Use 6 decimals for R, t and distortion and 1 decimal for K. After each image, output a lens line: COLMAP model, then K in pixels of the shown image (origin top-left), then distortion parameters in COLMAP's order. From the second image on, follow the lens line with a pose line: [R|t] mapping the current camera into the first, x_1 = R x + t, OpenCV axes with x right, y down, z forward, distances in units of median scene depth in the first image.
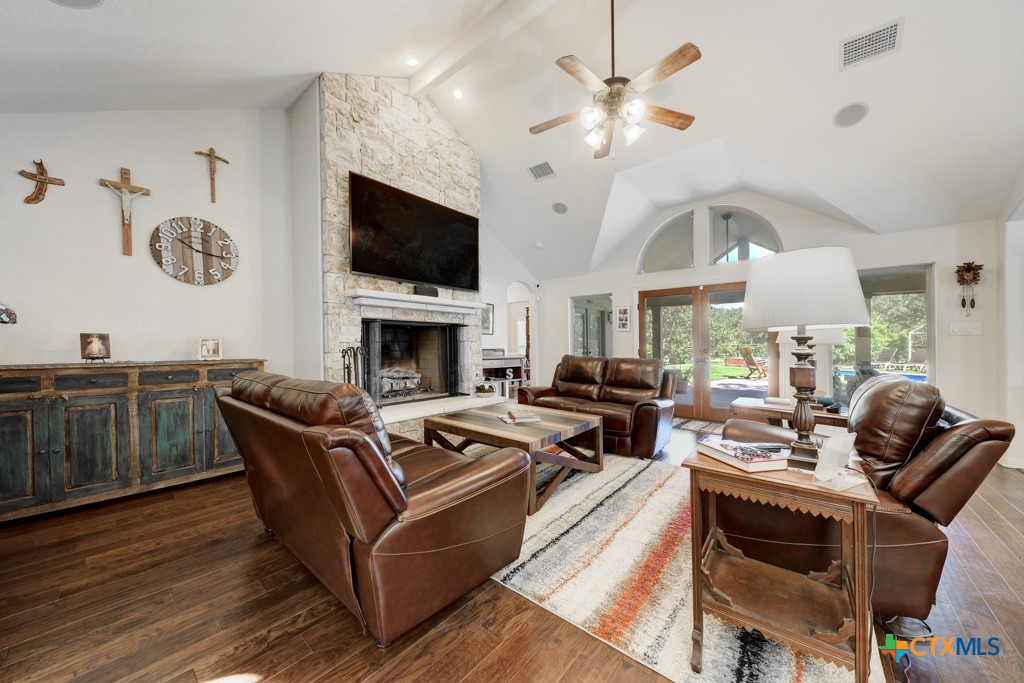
lens RADIAL K [[357.7, 0, 507.5], [0, 357.7, 343.3], [0, 0, 1]] dist [0.001583, -0.000108]
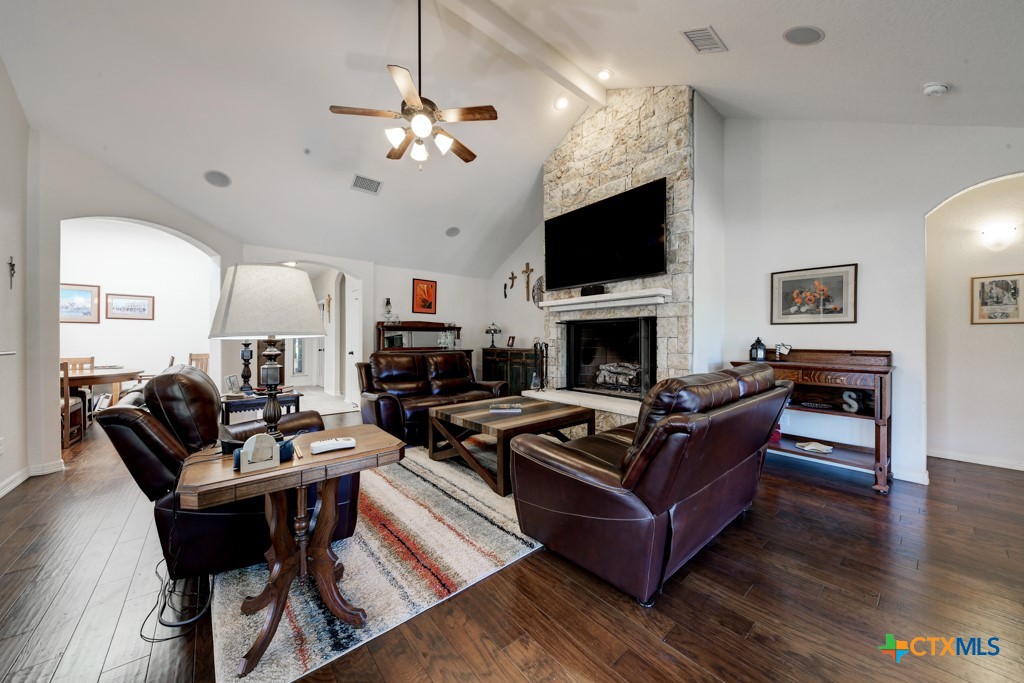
lens RADIAL K [[357.7, 0, 507.5], [0, 357.7, 343.3], [0, 0, 1]] dist [0.001583, -0.000108]
pose [[-0.184187, 0.007985, -0.982859, 1.031030], [0.001412, 0.999968, 0.007859, 0.001322], [0.982890, 0.000060, -0.184192, 1.134381]]
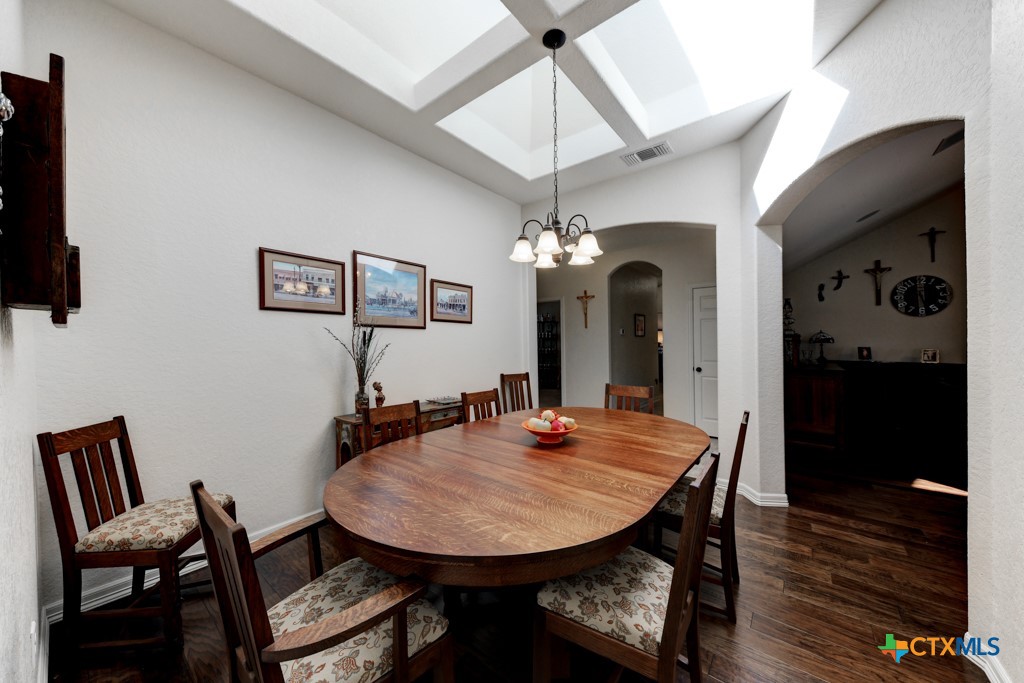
lens RADIAL K [[357.7, 0, 507.5], [0, 357.7, 343.3], [0, 0, 1]] dist [0.001583, -0.000108]
pose [[0.009826, 0.007272, -0.999925, 0.734338], [-0.000839, 0.999973, 0.007264, -0.049224], [0.999951, 0.000768, 0.009832, -0.881306]]
